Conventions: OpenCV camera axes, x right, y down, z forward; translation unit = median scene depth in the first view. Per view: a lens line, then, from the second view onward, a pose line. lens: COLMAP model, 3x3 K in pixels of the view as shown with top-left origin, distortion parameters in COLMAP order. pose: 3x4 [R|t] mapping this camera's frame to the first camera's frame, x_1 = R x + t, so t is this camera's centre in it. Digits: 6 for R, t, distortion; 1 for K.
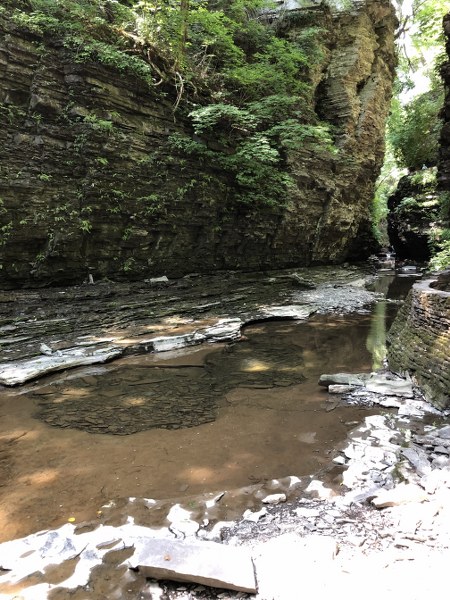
lens RADIAL K [[492.6, 0, 228.3], [0, 492.6, 301.1], [0, 0, 1]] dist [0.011943, 0.001667]
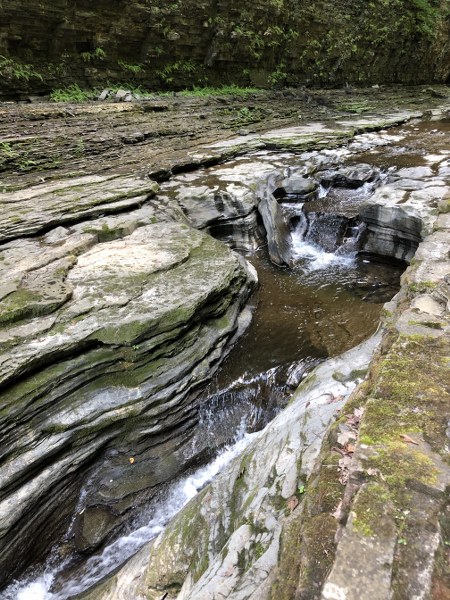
lens RADIAL K [[492.6, 0, 224.6], [0, 492.6, 301.4], [0, 0, 1]] dist [0.011943, 0.001667]
pose [[0.999957, -0.007660, 0.005159, -0.415013], [0.005762, 0.954013, 0.299709, 0.088627], [-0.007218, -0.299666, 0.954017, -0.474292]]
